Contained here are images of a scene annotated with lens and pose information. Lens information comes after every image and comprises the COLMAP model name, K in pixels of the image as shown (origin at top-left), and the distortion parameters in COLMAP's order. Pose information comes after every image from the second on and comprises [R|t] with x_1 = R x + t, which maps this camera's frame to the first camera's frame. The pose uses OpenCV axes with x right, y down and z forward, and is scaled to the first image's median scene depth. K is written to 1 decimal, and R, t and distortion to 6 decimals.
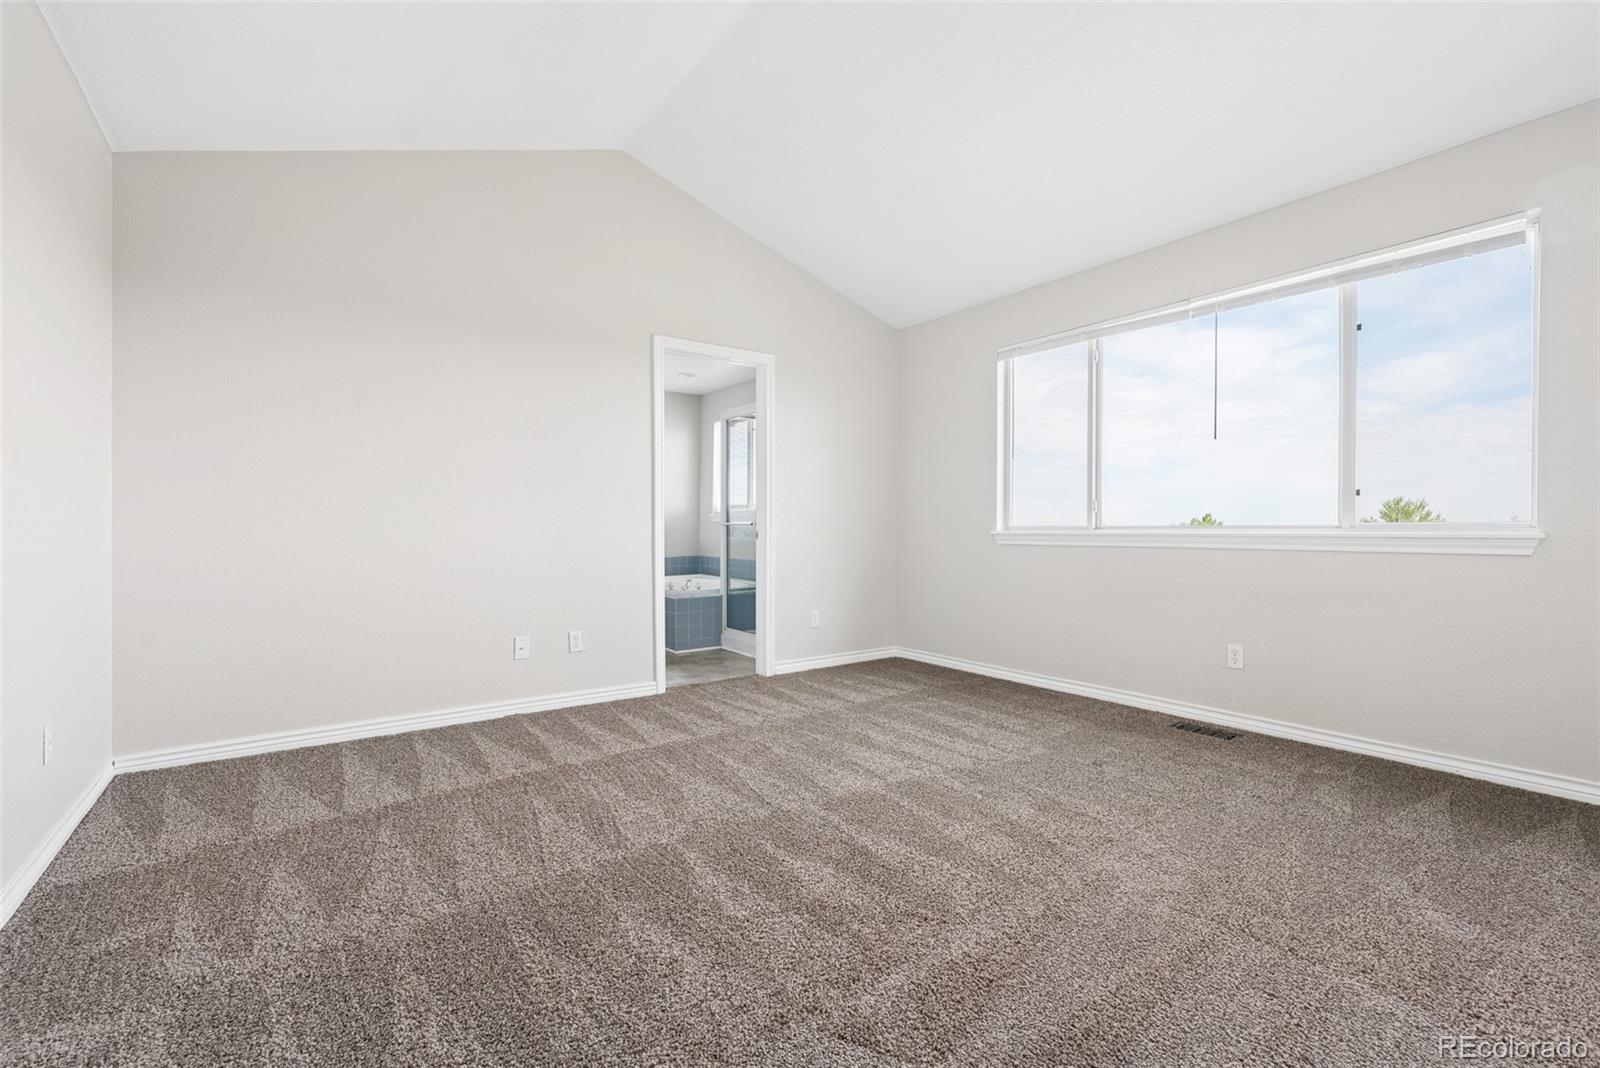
lens RADIAL K [[706.5, 0, 800.0], [0, 706.5, 534.0], [0, 0, 1]] dist [0.000121, -0.000501]
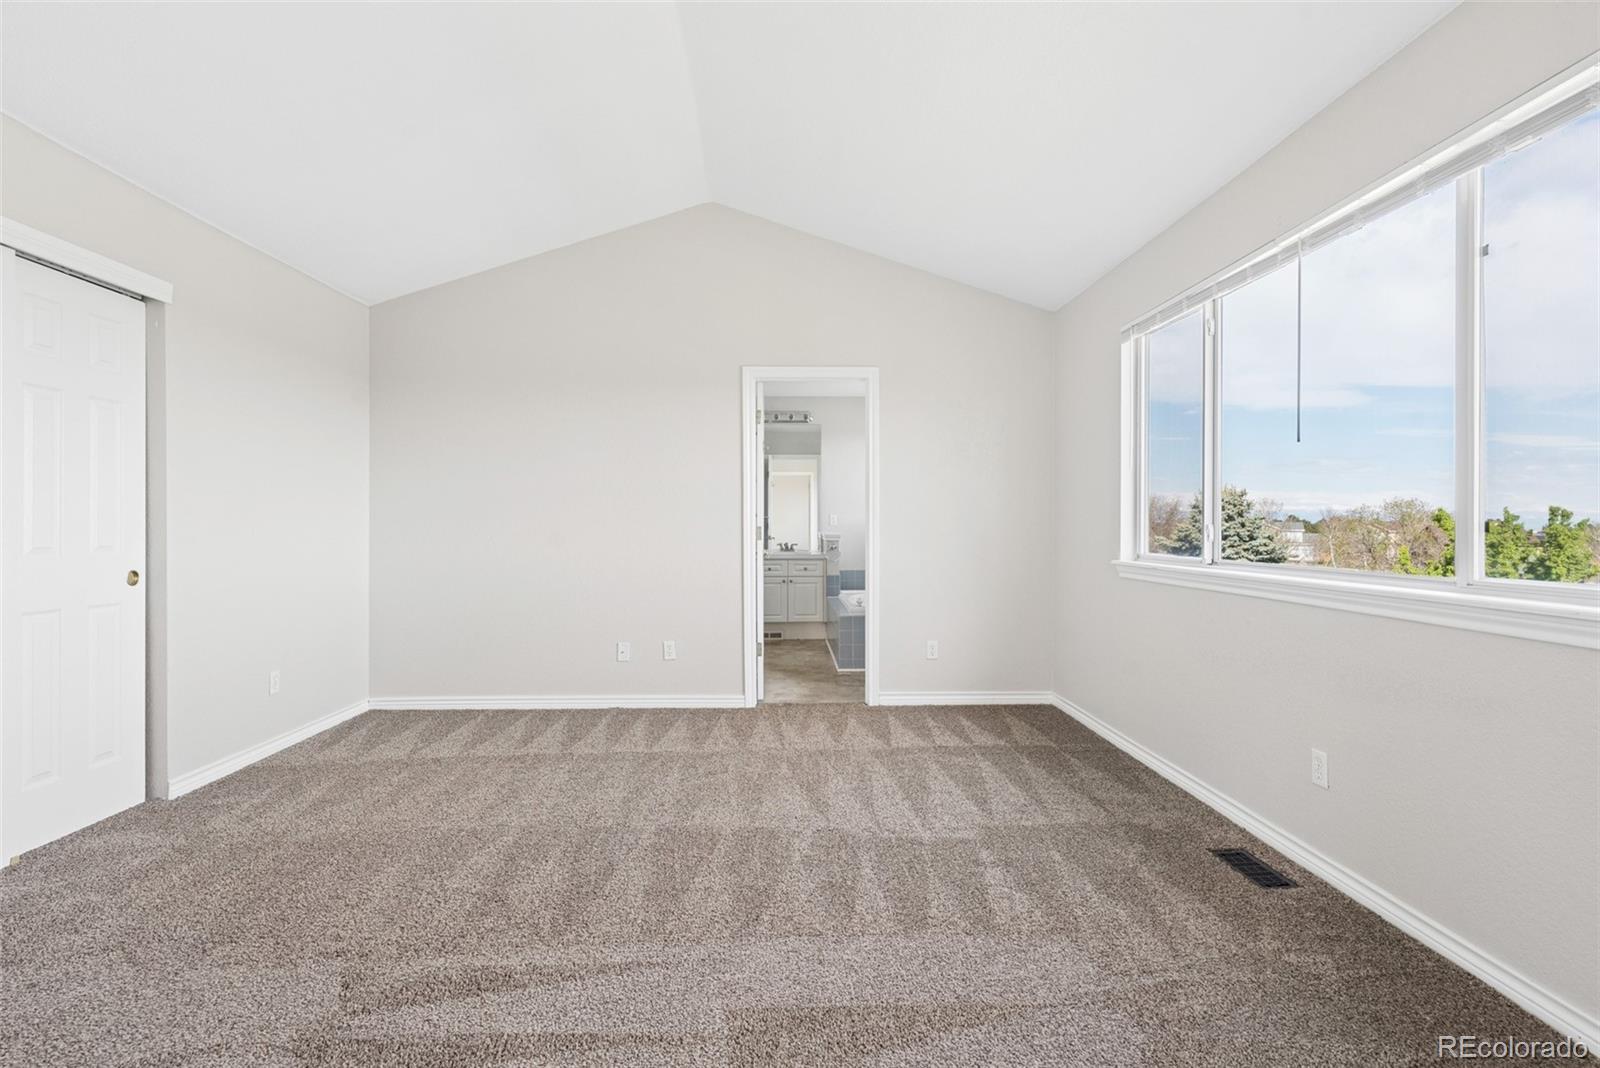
lens RADIAL K [[776.0, 0, 808.3], [0, 776.0, 529.5], [0, 0, 1]] dist [0.002026, -0.000097]
pose [[0.820804, 0.006304, -0.571175, 0.643027], [-0.005495, 0.999980, 0.003140, -0.051845], [0.571183, 0.000561, 0.820822, 0.125297]]
